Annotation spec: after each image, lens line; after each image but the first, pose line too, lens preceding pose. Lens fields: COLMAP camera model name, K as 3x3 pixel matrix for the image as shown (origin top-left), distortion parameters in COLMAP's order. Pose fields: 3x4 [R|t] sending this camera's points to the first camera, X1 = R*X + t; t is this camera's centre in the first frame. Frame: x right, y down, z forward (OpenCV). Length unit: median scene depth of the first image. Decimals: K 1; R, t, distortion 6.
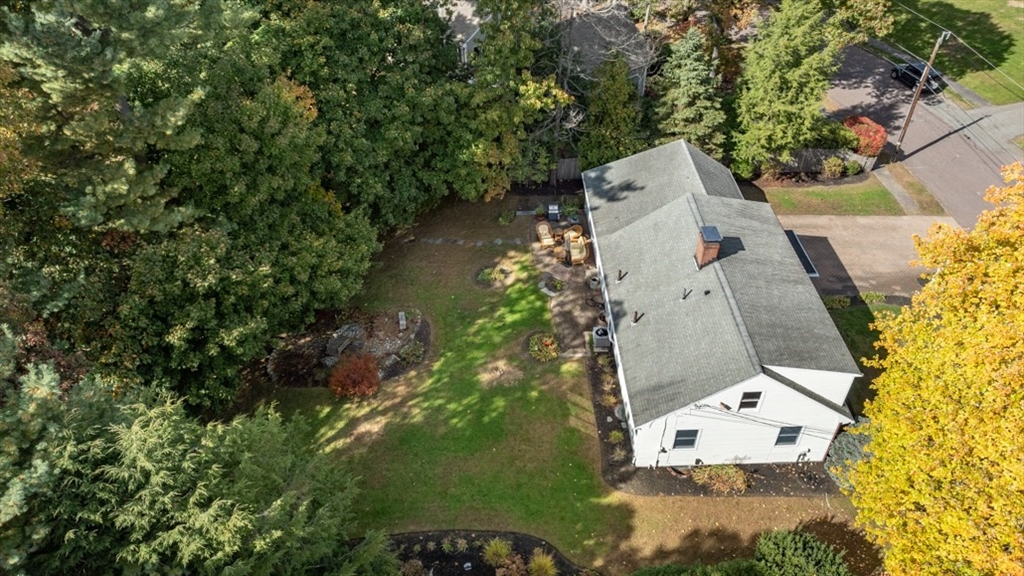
lens RADIAL K [[706.5, 0, 512.4], [0, 706.5, 292.8], [0, 0, 1]] dist [-0.012660, -0.000223]
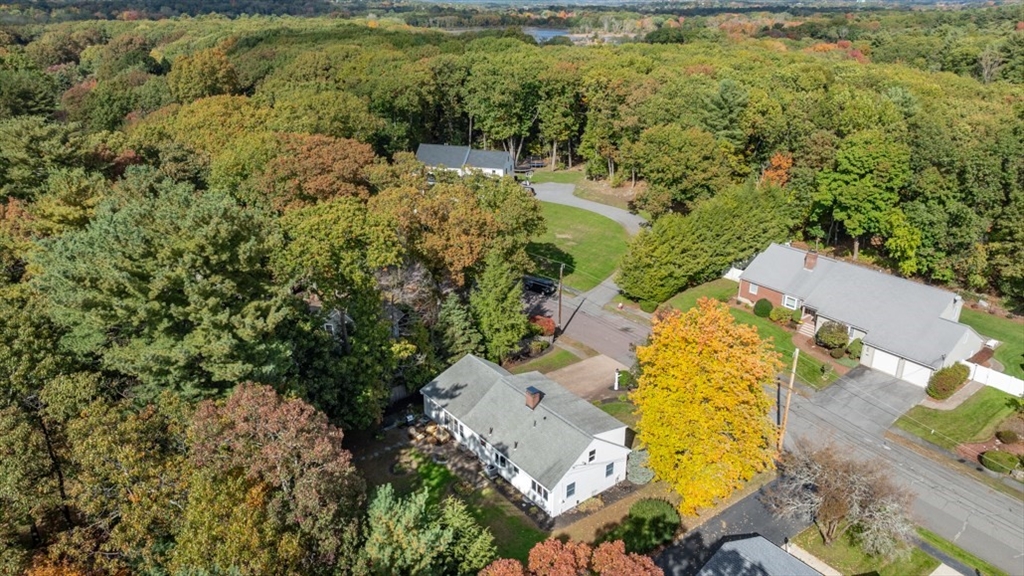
lens RADIAL K [[706.5, 0, 510.3], [0, 706.5, 287.1], [0, 0, 1]] dist [-0.012660, -0.000223]
pose [[0.817320, -0.215399, 0.534407, -0.562810], [0.378468, 0.900046, -0.216054, 0.043816], [-0.434453, 0.378841, 0.817147, -0.500696]]
